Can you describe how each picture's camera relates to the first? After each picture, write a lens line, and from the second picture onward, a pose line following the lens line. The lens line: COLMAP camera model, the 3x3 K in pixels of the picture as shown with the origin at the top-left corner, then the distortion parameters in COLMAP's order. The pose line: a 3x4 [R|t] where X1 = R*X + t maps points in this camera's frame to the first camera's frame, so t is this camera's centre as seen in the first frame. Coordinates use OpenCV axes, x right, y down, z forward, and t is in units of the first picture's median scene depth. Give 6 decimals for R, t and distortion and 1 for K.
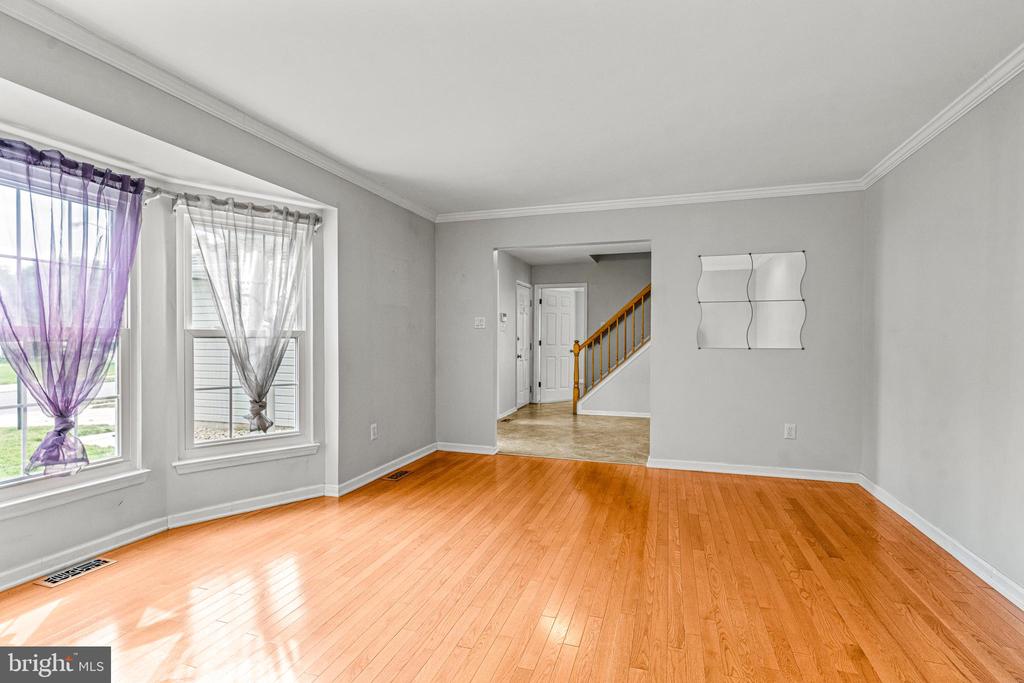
lens RADIAL K [[510.2, 0, 509.9], [0, 510.2, 343.3], [0, 0, 1]] dist [-0.006641, -0.000748]
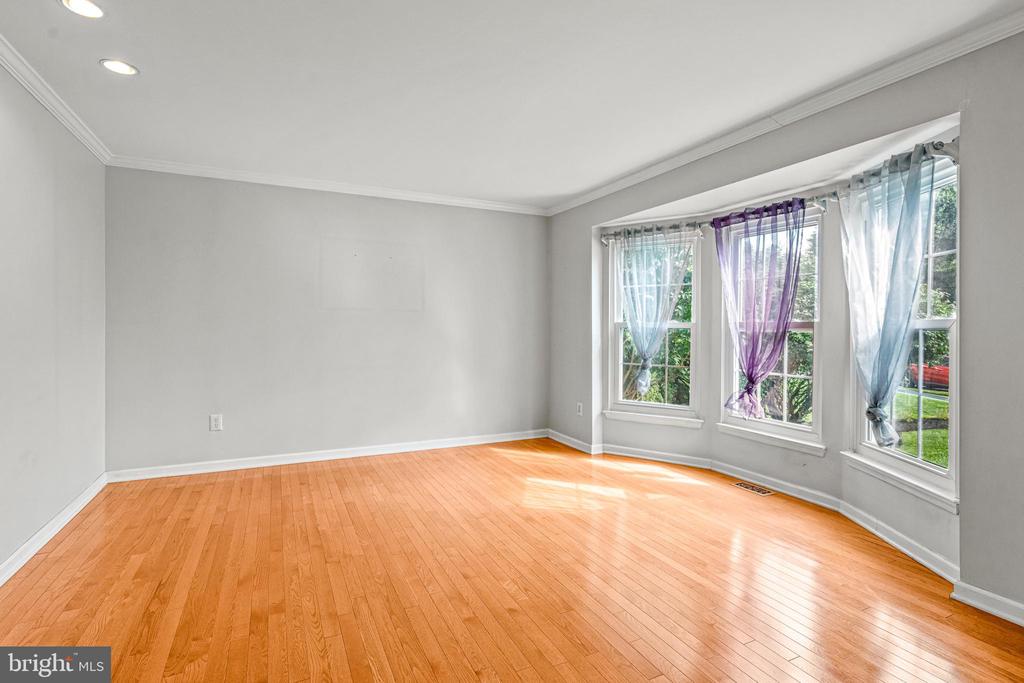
lens RADIAL K [[510.2, 0, 510.4], [0, 510.2, 330.7], [0, 0, 1]] dist [-0.006641, -0.000748]
pose [[-0.730523, 0.001476, -0.682886, 0.634159], [-0.014408, 0.999742, 0.017575, -0.020256], [0.682736, 0.022678, -0.730313, 1.523039]]
